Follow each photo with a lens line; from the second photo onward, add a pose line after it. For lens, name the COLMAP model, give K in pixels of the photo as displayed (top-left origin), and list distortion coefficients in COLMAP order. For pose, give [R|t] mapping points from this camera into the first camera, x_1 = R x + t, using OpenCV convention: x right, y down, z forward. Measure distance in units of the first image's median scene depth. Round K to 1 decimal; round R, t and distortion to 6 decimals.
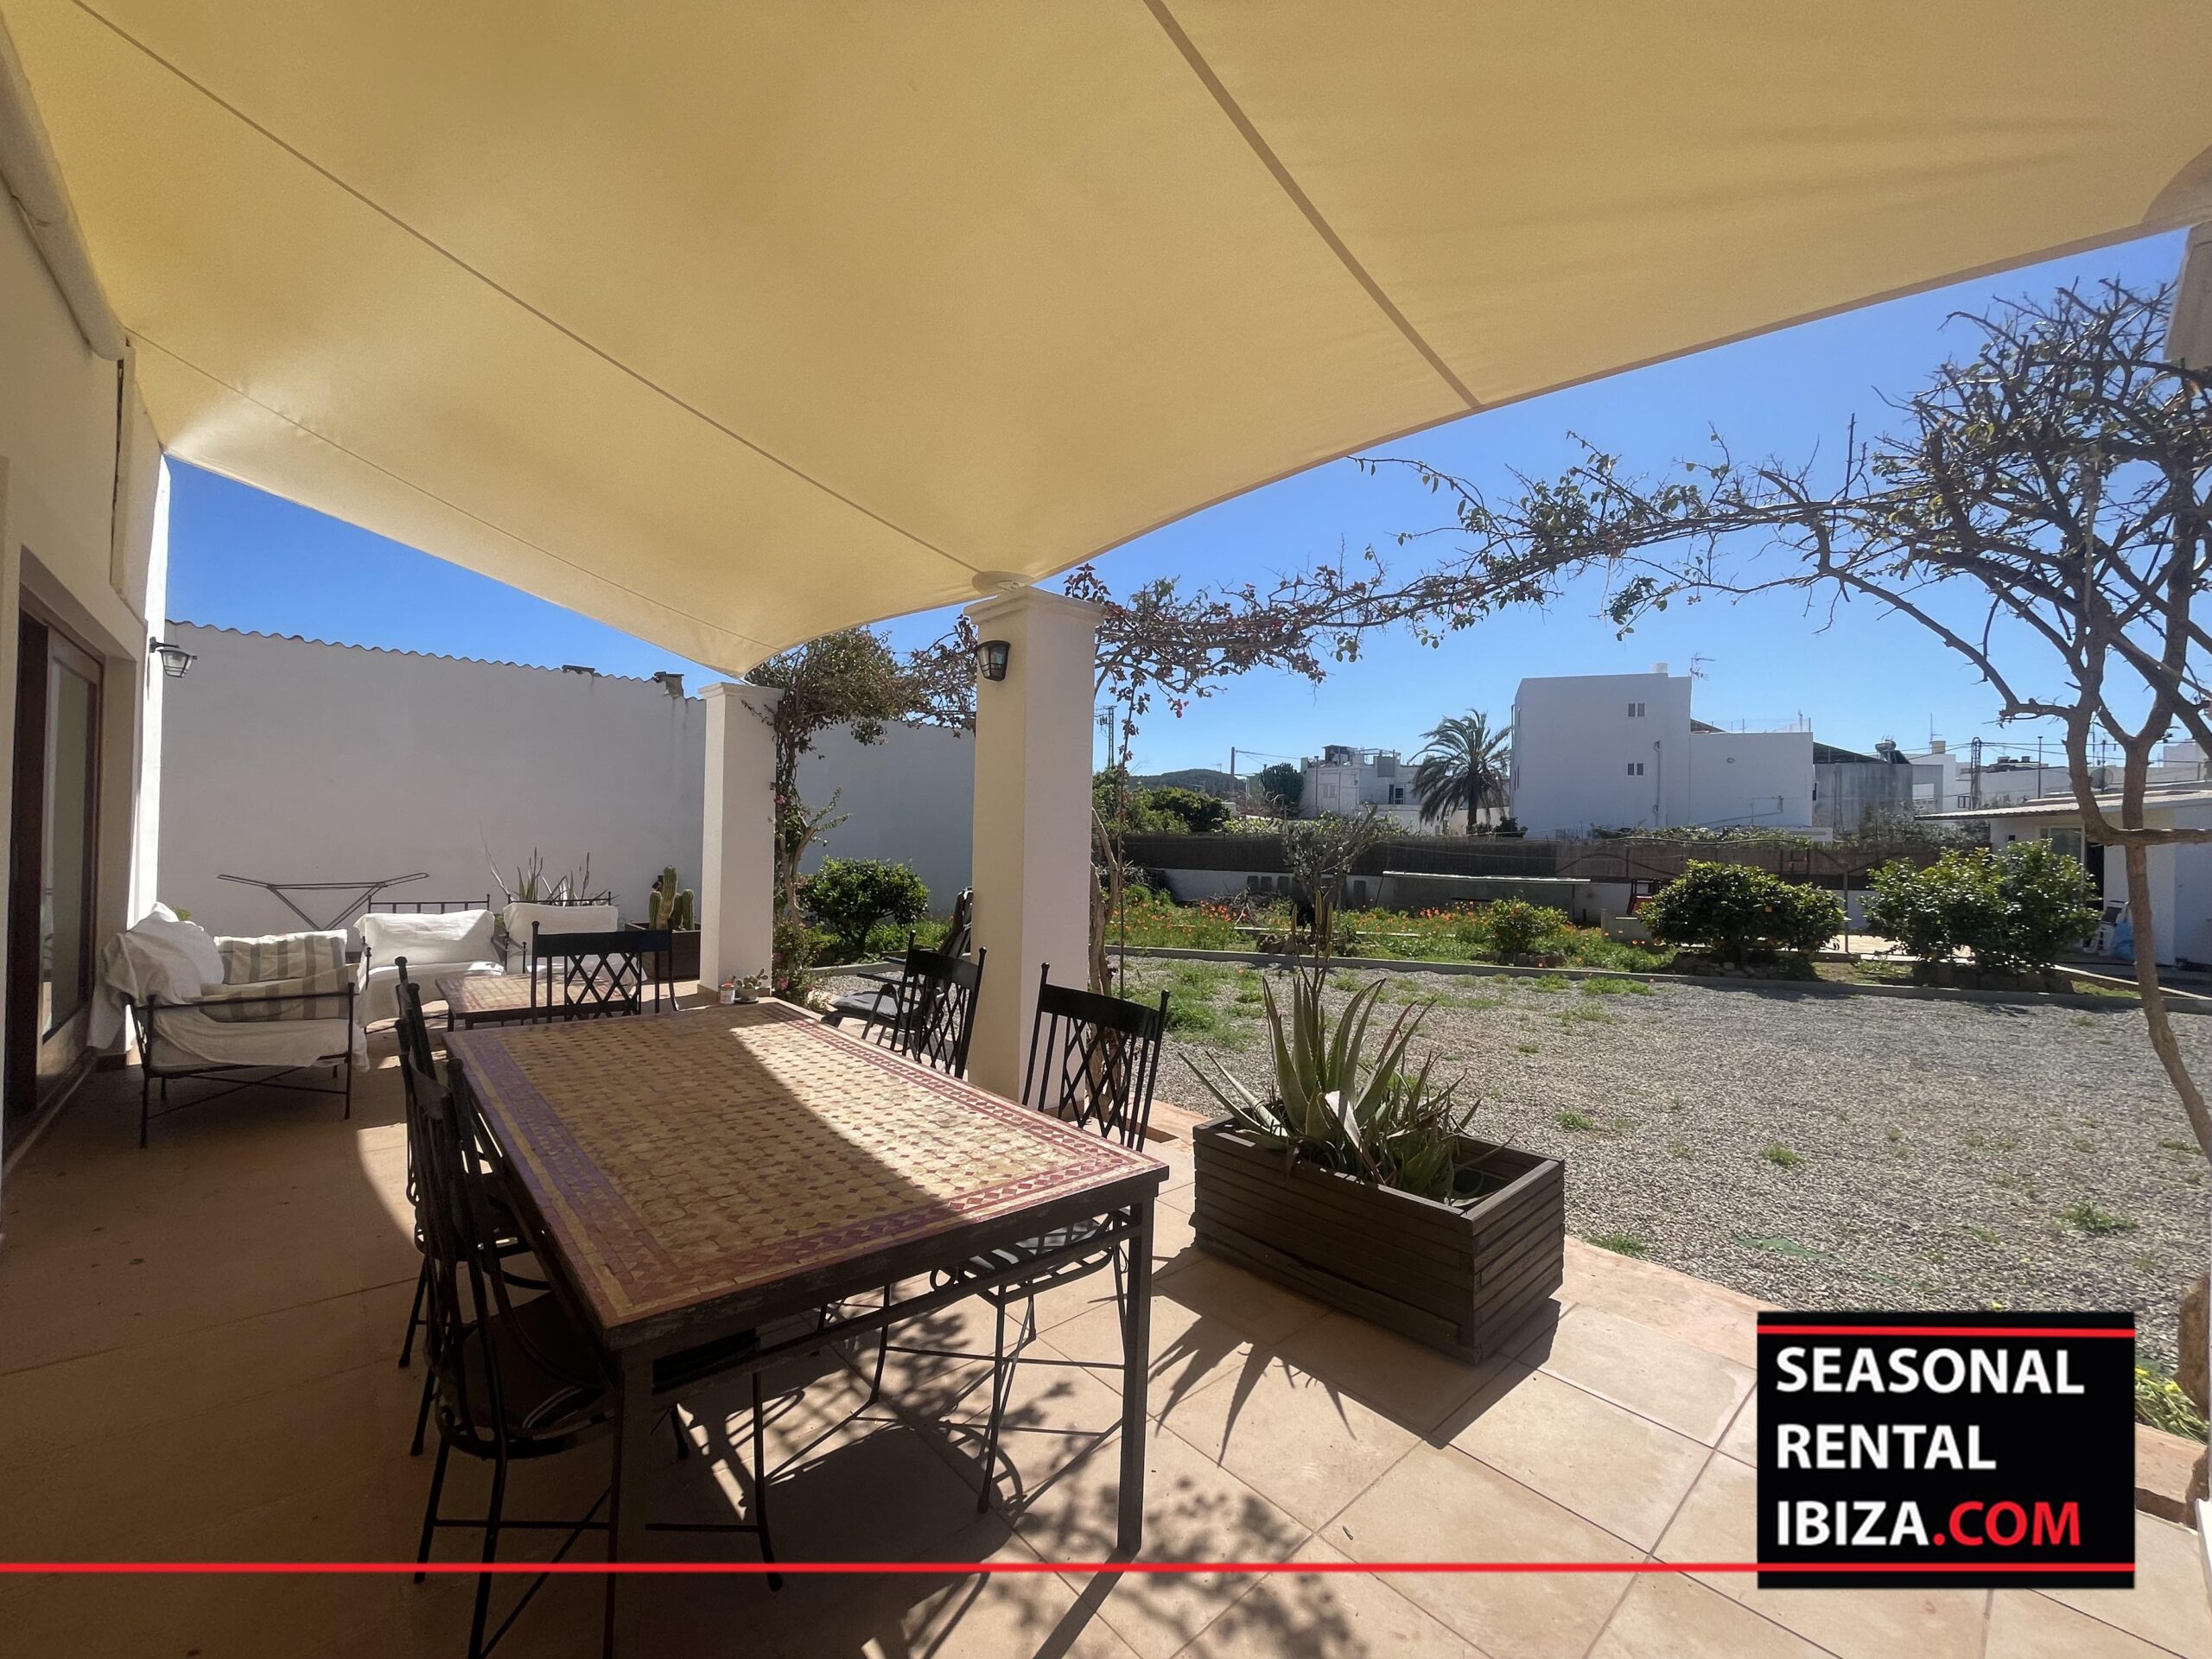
lens RADIAL K [[888.6, 0, 1108.3], [0, 888.6, 826.0], [0, 0, 1]] dist [0.001780, 0.000503]
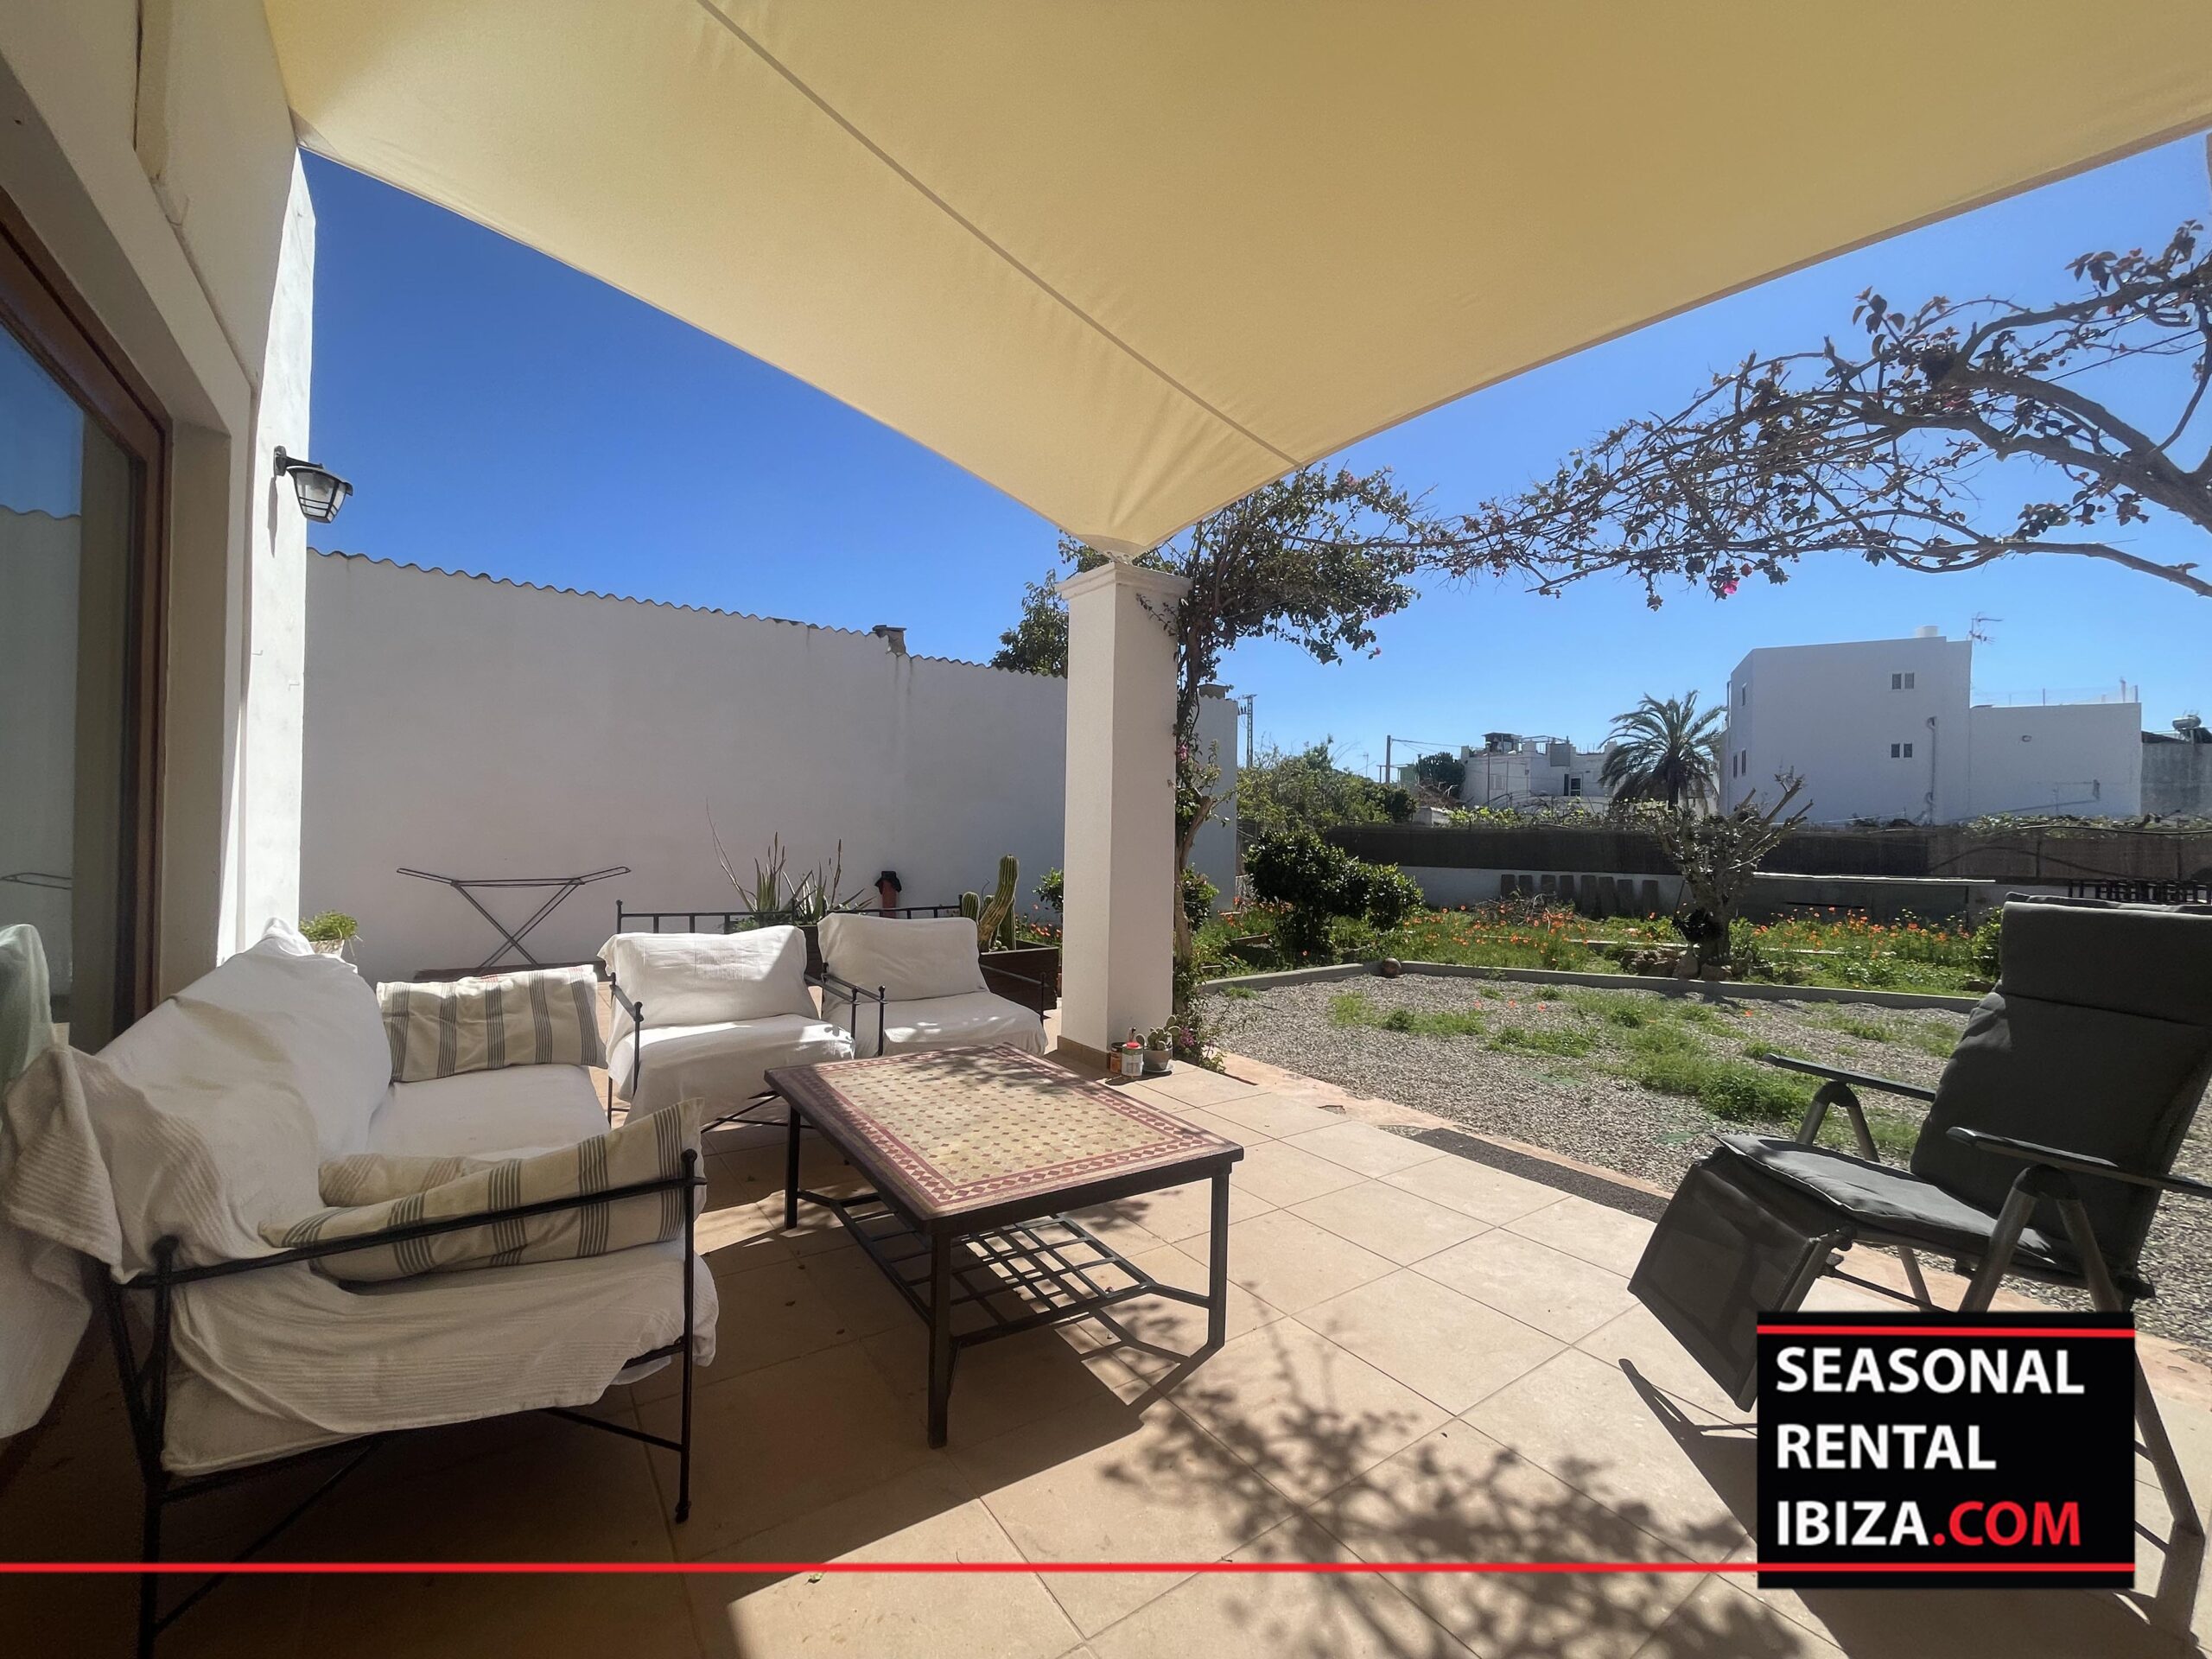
lens RADIAL K [[888.6, 0, 1108.3], [0, 888.6, 826.0], [0, 0, 1]] dist [0.001780, 0.000503]
pose [[0.993312, -0.003150, -0.115417, -0.196763], [0.003408, 0.999992, 0.002031, 0.012488], [0.115410, -0.002411, 0.993315, 0.202330]]
